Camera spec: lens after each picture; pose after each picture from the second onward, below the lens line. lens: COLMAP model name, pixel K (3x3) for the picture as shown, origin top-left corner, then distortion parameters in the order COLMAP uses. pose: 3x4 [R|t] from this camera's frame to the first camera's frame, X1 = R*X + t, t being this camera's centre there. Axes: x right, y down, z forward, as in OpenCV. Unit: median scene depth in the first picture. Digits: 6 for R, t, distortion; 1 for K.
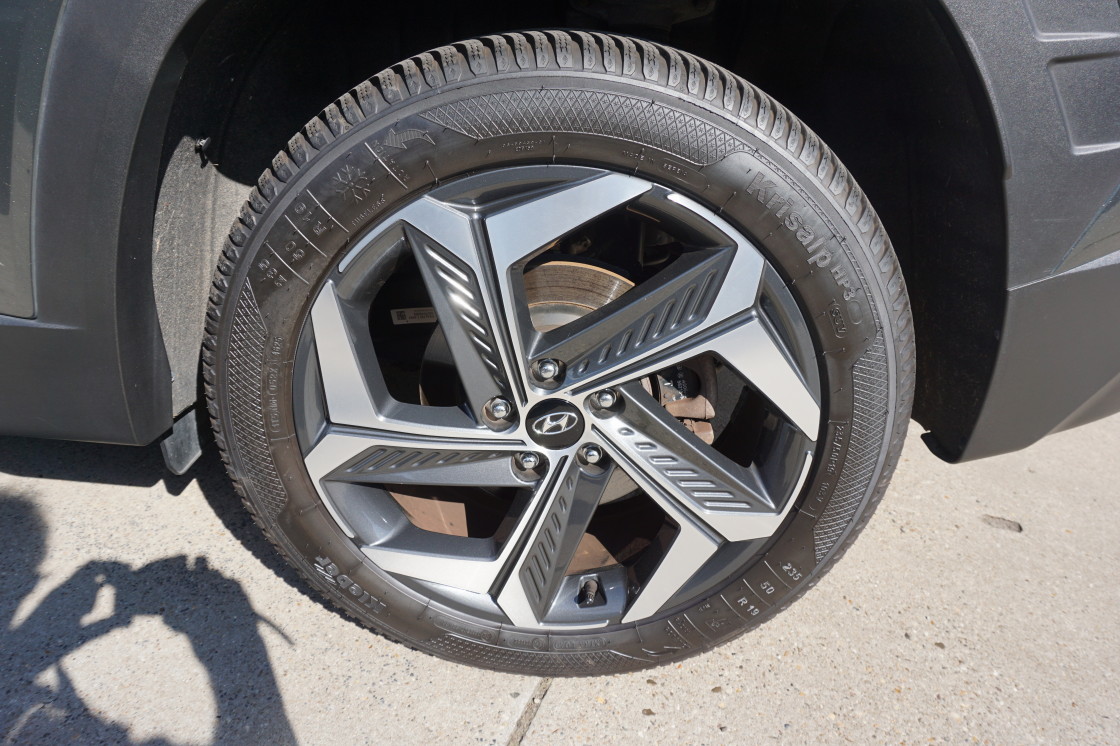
lens RADIAL K [[770.9, 0, 566.3], [0, 770.9, 373.9], [0, 0, 1]] dist [-0.036438, 0.028288]
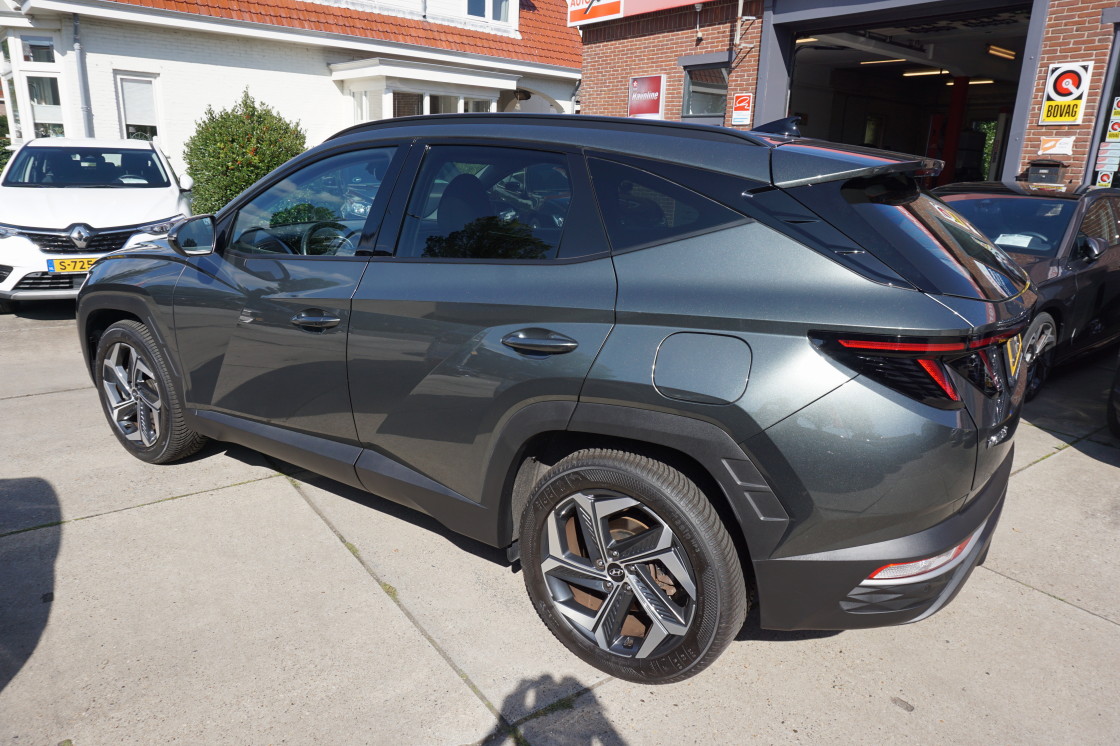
lens RADIAL K [[741.5, 0, 560.0], [0, 741.5, 373.0], [0, 0, 1]] dist [0.002933, 0.001508]
pose [[0.853920, 0.102149, -0.510280, 1.156907], [-0.206969, 0.966324, -0.152908, -0.190709], [0.477477, 0.236183, 0.846306, -1.647937]]
